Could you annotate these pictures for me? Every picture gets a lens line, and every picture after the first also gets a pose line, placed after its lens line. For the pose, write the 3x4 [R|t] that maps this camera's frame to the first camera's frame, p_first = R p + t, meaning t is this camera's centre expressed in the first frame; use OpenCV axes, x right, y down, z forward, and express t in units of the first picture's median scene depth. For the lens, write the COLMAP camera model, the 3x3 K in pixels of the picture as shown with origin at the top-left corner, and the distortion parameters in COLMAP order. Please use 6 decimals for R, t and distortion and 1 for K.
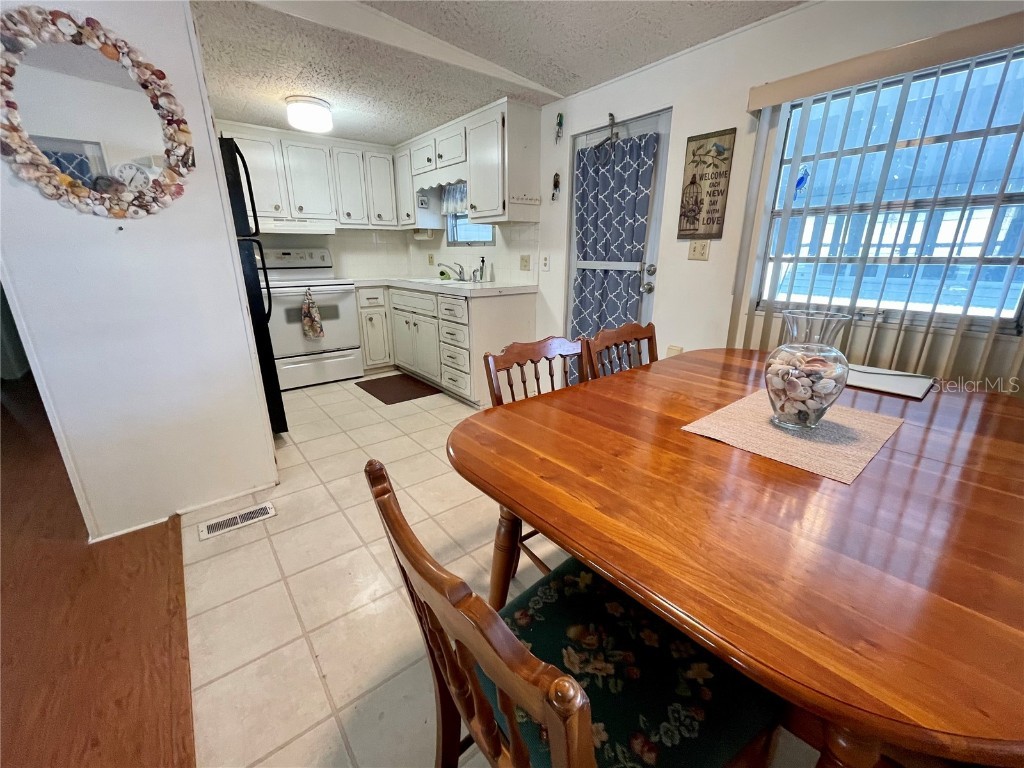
lens RADIAL K [[420.6, 0, 512.0], [0, 420.6, 384.0], [0, 0, 1]] dist [-0.003588, -0.000089]
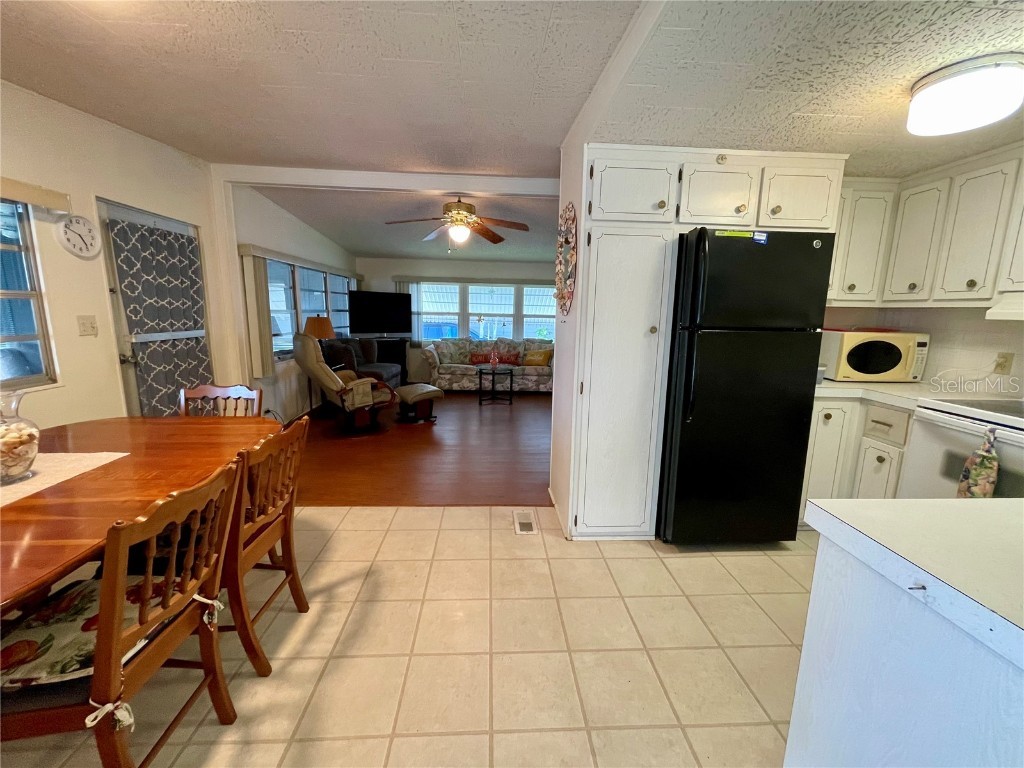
lens RADIAL K [[414.3, 0, 512.0], [0, 414.3, 384.0], [0, 0, 1]] dist [-0.011865, 0.007700]
pose [[-0.581625, 0.130178, -0.802973, 0.282094], [-0.263241, 0.903876, 0.337212, -0.368922], [0.769686, 0.407506, -0.491449, 0.997551]]
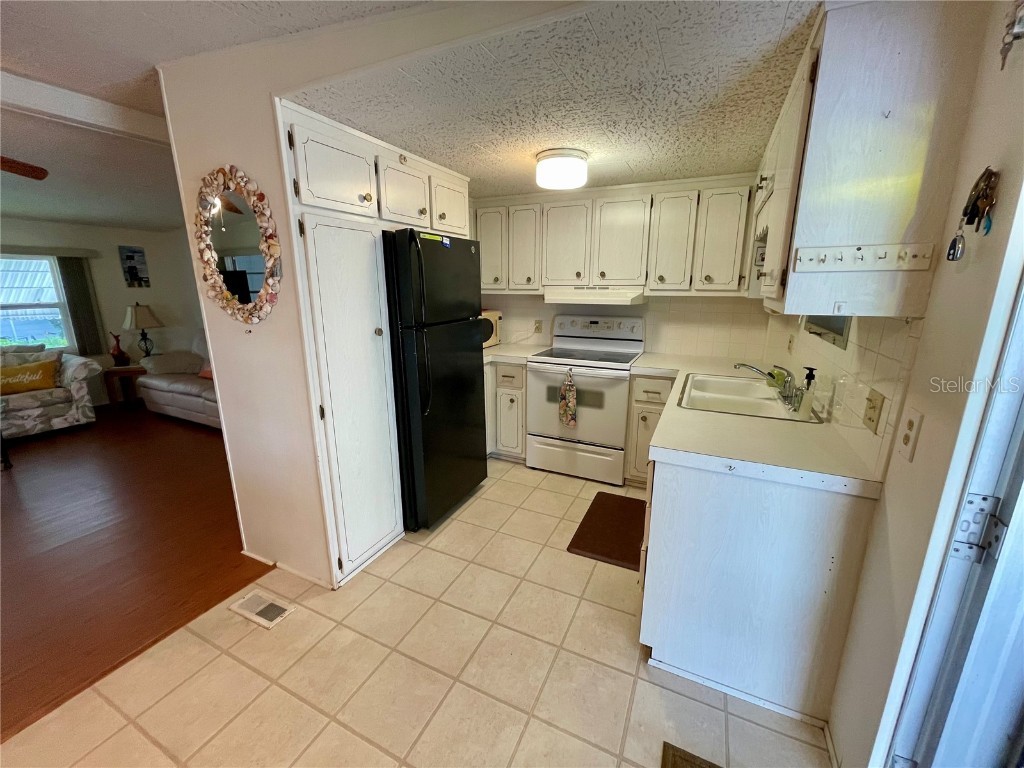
lens RADIAL K [[414.3, 0, 512.0], [0, 414.3, 384.0], [0, 0, 1]] dist [-0.011865, 0.007700]
pose [[0.434266, 0.213598, -0.875094, 0.256465], [-0.269463, 0.957798, 0.100064, -0.316775], [0.859536, 0.192351, 0.473496, 0.645631]]
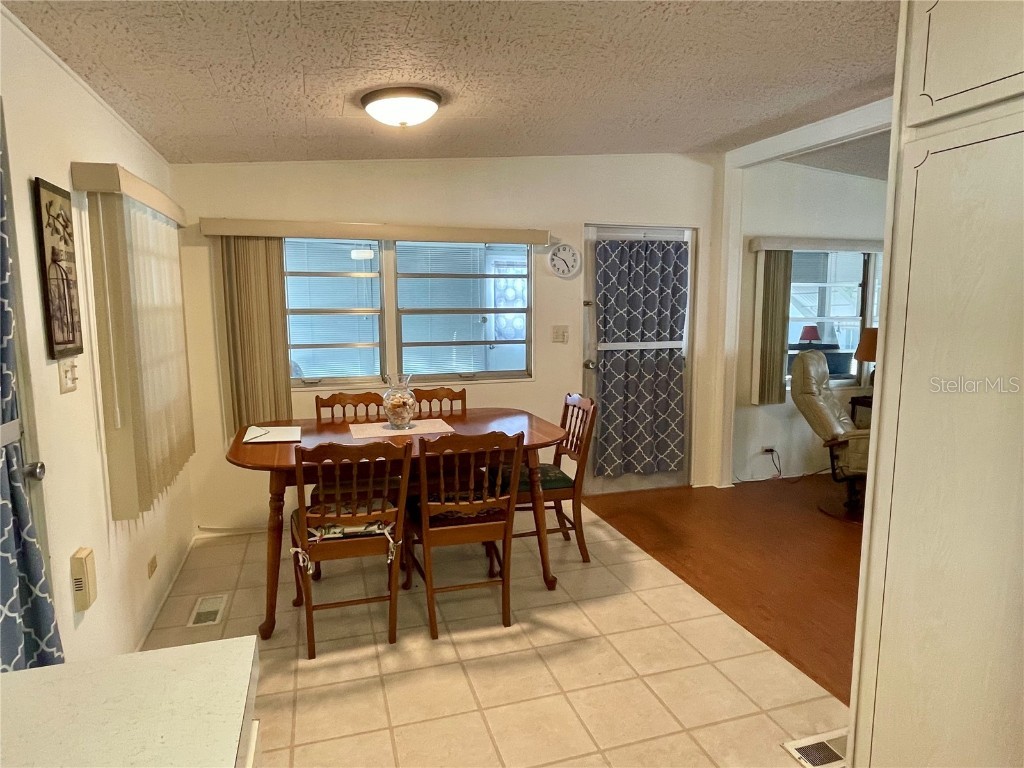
lens RADIAL K [[618.2, 0, 512.0], [0, 618.2, 384.0], [0, 0, 1]] dist [-0.000409, -0.000193]
pose [[-0.932031, -0.043827, 0.359718, -0.344766], [0.113185, 0.907790, 0.403863, -0.477278], [-0.344249, 0.417128, -0.841128, 1.229153]]
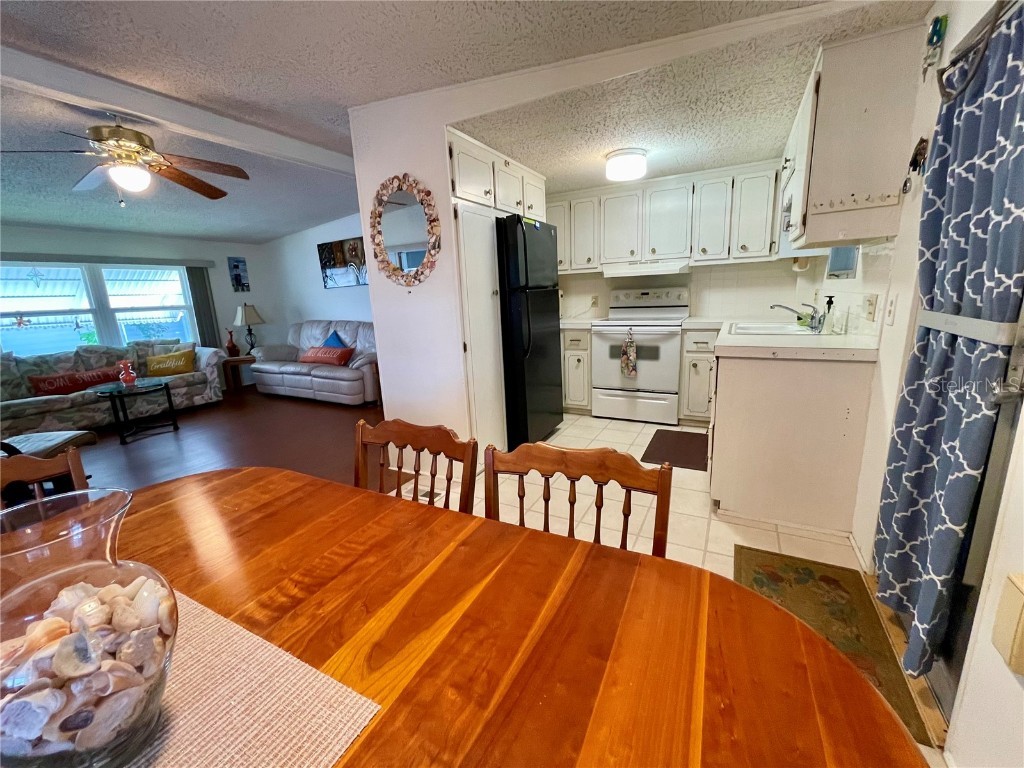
lens RADIAL K [[414.3, 0, 512.0], [0, 414.3, 384.0], [0, 0, 1]] dist [-0.011865, 0.007700]
pose [[0.390429, 0.183247, -0.902211, 0.437351], [-0.233013, 0.967751, 0.095724, -0.157401], [0.890657, 0.172853, 0.420537, 0.427420]]
